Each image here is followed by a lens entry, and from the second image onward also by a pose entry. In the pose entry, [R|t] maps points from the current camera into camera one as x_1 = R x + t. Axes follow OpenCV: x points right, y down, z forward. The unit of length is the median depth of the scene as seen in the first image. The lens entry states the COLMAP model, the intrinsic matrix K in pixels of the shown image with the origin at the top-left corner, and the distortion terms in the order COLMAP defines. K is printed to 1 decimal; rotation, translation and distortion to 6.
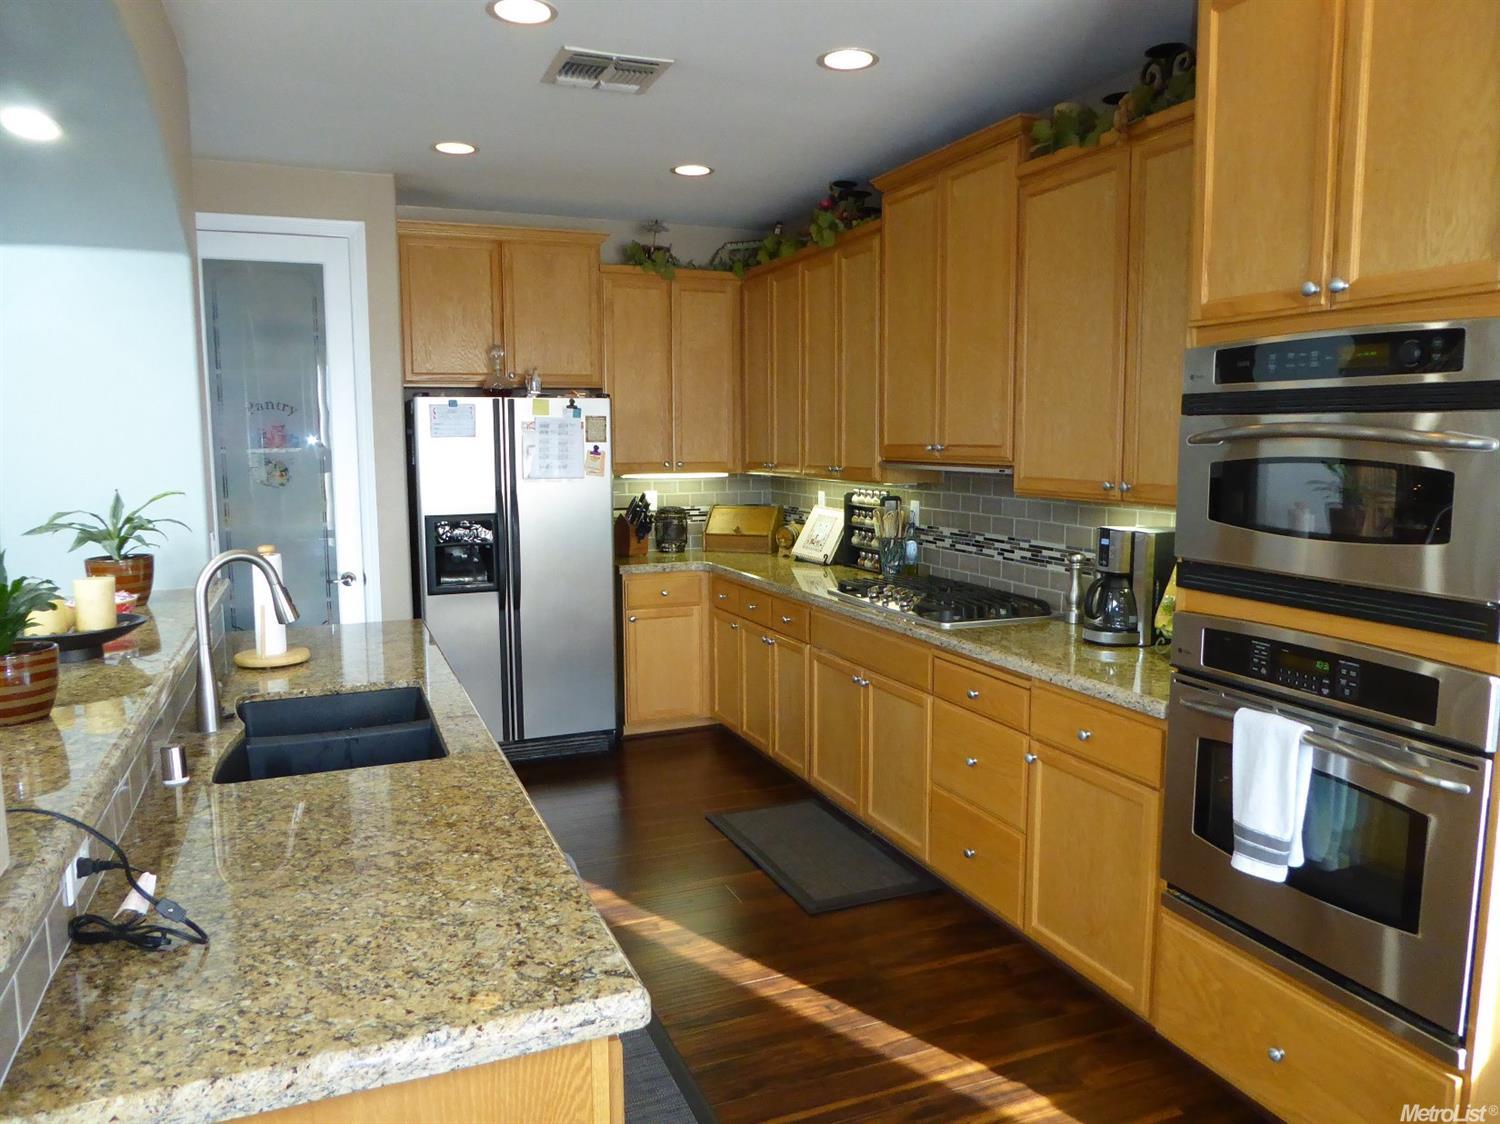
lens RADIAL K [[1064.8, 0, 748.4], [0, 1064.8, 542.2], [0, 0, 1]] dist [-0.042750, -0.000779]
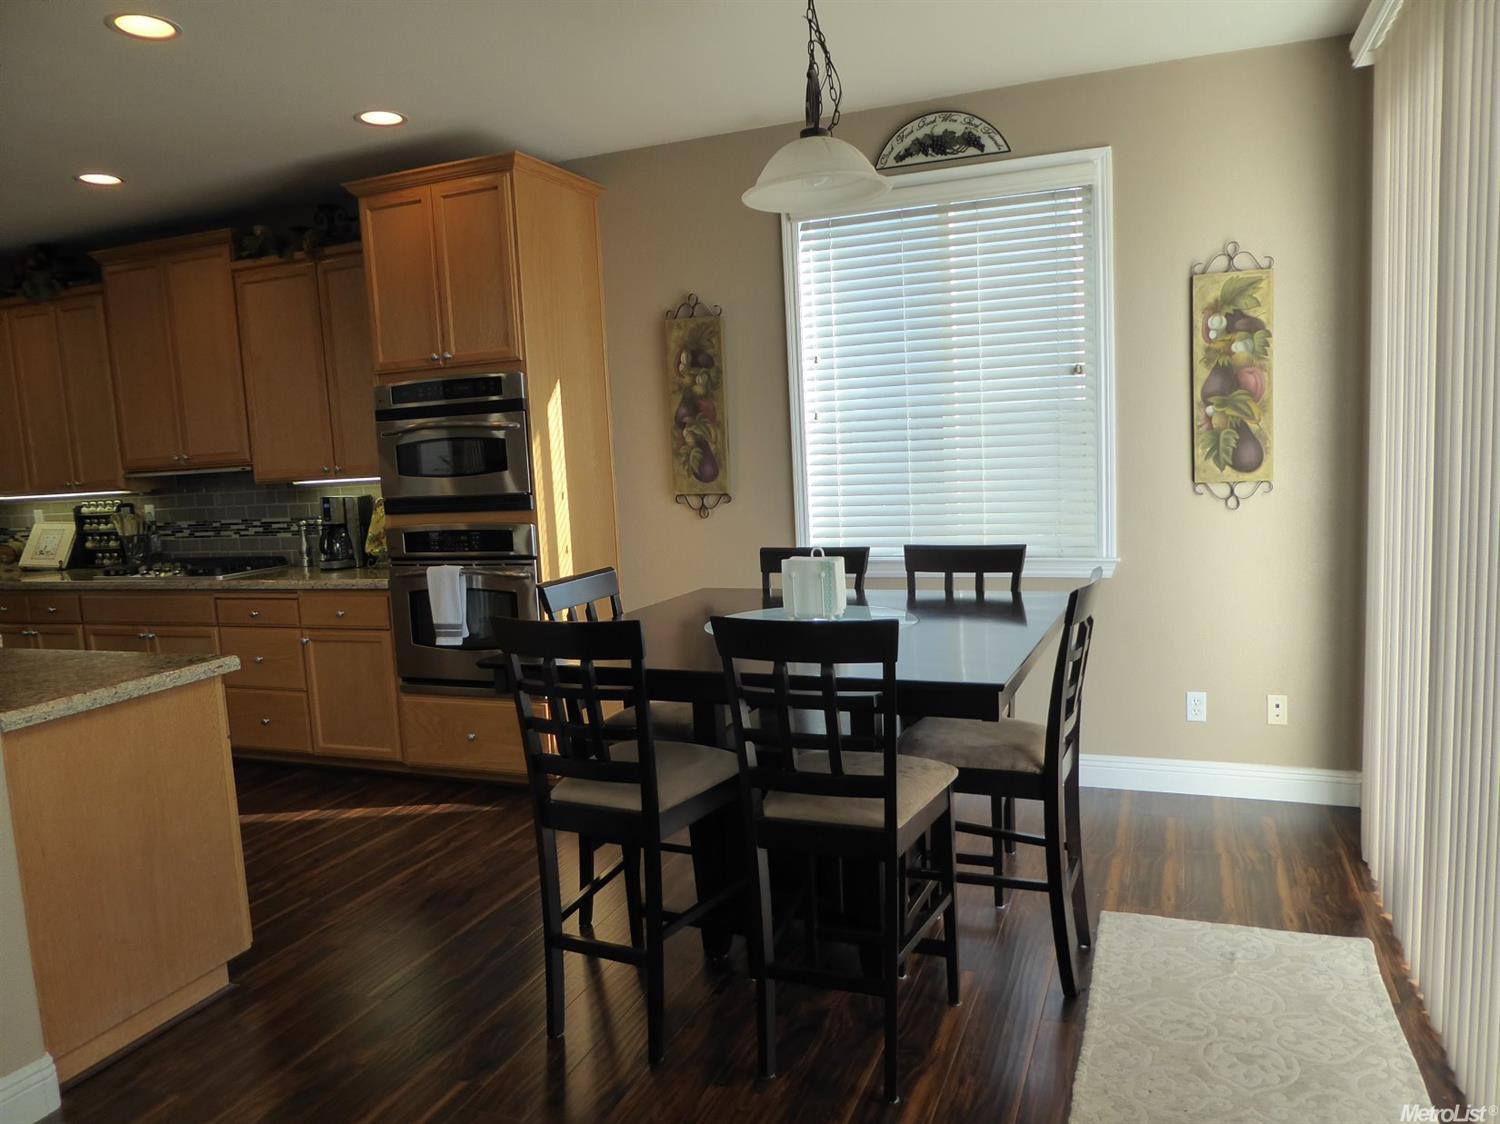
lens RADIAL K [[1089.2, 0, 750.0], [0, 1089.2, 562.0], [0, 0, 1]] dist [-0.005615, -0.000539]
pose [[0.701969, -0.116084, 0.702683, -0.351923], [0.125951, 0.991311, 0.037942, 0.094641], [-0.700982, 0.061869, 0.710490, -0.566405]]
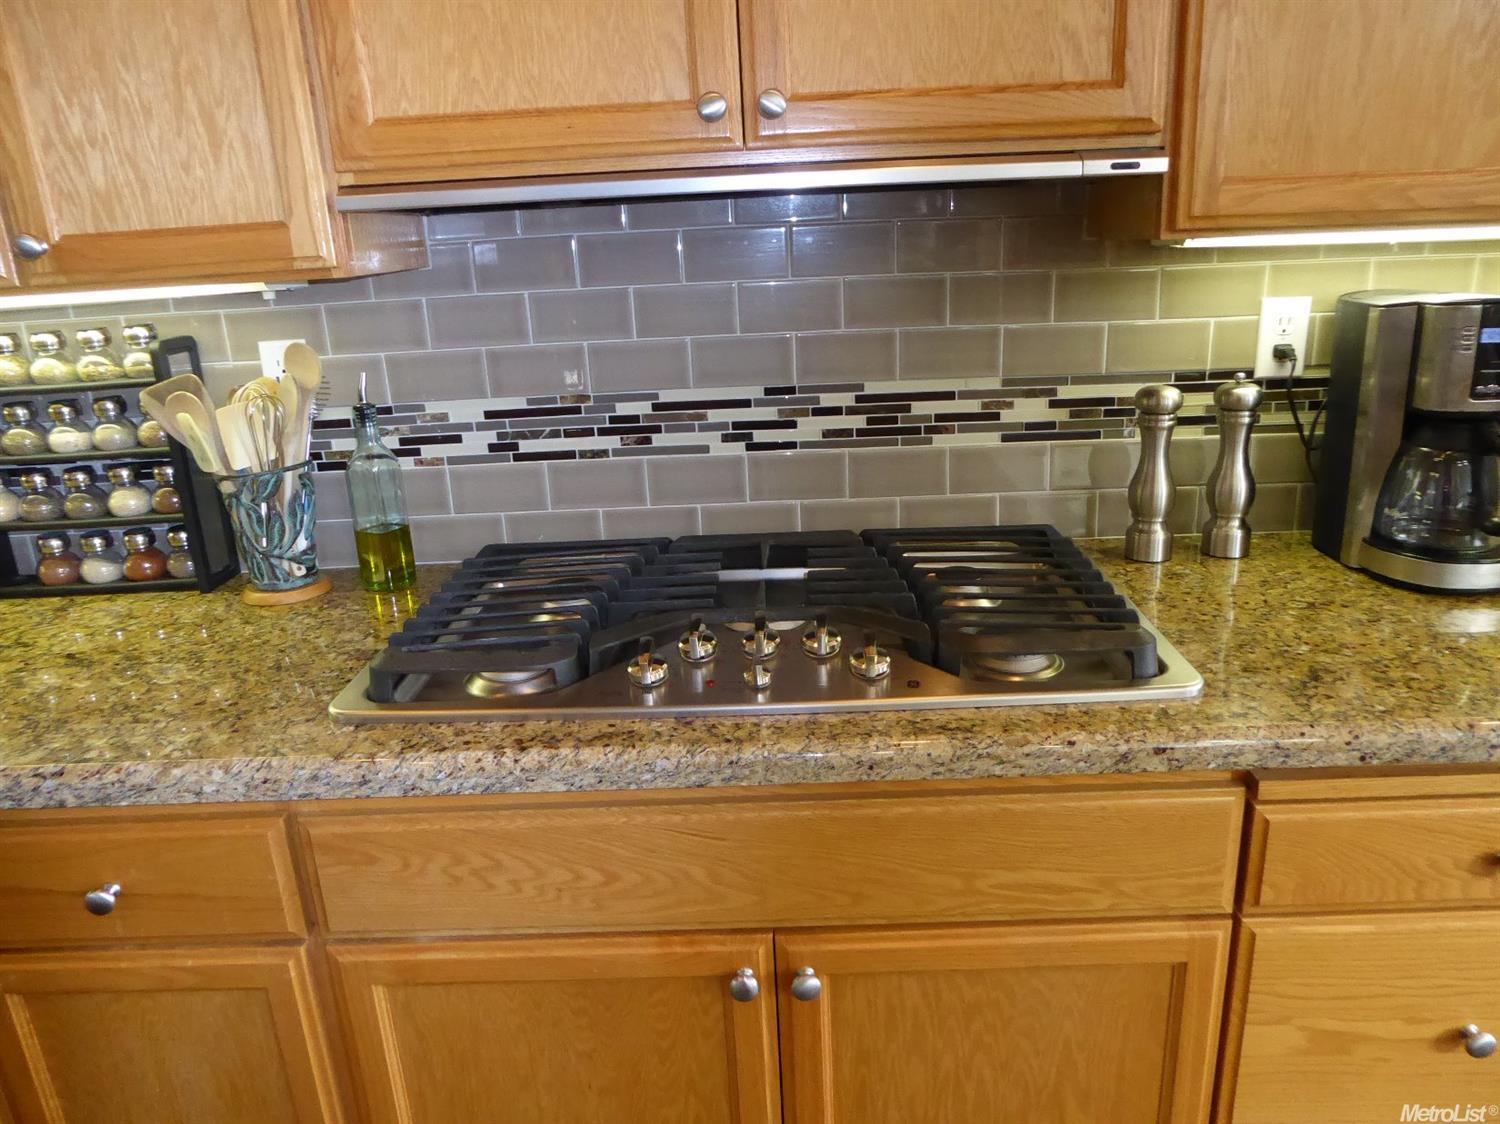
lens RADIAL K [[1088.7, 0, 750.0], [0, 1088.7, 562.0], [0, 0, 1]] dist [-0.049297, -0.001393]
pose [[0.386487, -0.292702, 0.874616, -0.124887], [0.135162, 0.956041, 0.260224, -0.054554], [-0.912337, 0.017642, 0.409060, 1.010535]]
